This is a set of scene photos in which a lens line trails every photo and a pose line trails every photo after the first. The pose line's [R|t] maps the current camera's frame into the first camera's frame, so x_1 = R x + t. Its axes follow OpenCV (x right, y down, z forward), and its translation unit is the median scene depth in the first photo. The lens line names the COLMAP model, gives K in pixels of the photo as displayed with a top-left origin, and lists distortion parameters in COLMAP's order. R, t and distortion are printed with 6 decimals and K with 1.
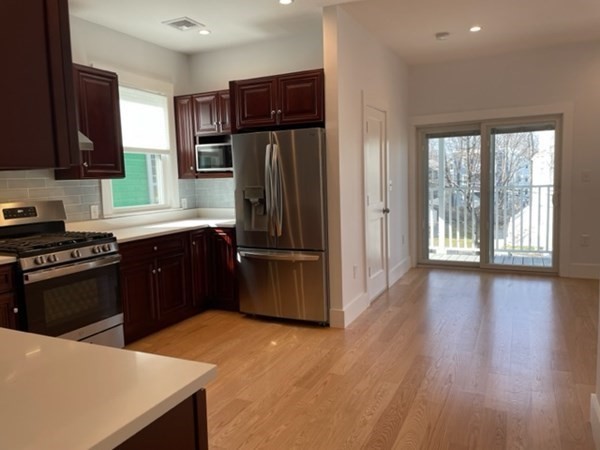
lens RADIAL K [[453.9, 0, 300.5], [0, 453.9, 221.2], [0, 0, 1]] dist [0.080567, -0.095837]
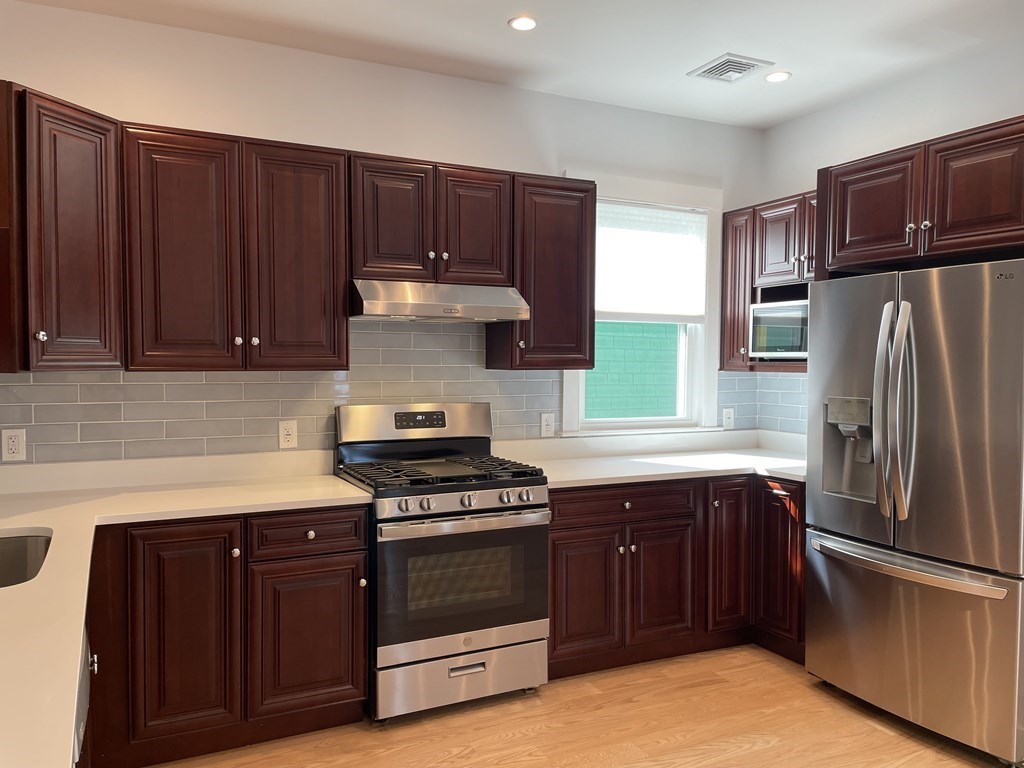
lens RADIAL K [[774.7, 0, 493.0], [0, 774.7, 393.1], [0, 0, 1]] dist [0.080567, -0.095837]
pose [[0.781276, 0.058552, -0.621433, 0.101045], [-0.087453, 0.996039, -0.016100, -0.038506], [0.618029, 0.066925, 0.783302, 0.192586]]
